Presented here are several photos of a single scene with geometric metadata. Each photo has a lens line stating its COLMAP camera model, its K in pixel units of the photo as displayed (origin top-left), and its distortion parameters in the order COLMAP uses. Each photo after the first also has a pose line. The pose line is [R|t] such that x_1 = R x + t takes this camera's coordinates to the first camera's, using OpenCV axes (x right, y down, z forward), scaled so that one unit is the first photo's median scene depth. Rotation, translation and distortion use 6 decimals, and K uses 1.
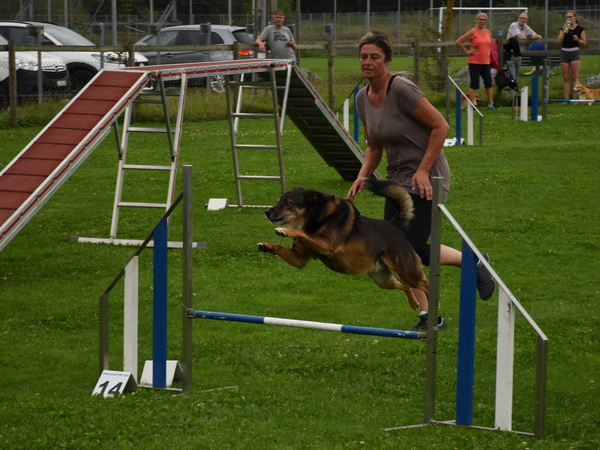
lens RADIAL K [[2508.2, 0, 301.0], [0, 2508.2, 219.6], [0, 0, 1]] dist [1.106121, 0.000000]
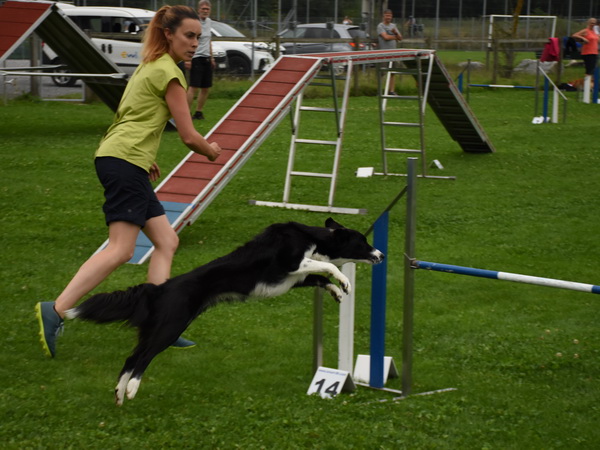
lens RADIAL K [[1722.1, 0, 290.1], [0, 1722.1, 211.1], [0, 0, 1]] dist [0.793181, 0.000000]
pose [[0.998688, 0.030177, -0.041361, -0.039408], [-0.028994, 0.999161, 0.028922, -0.011577], [0.042199, -0.027685, 0.998726, 0.211672]]
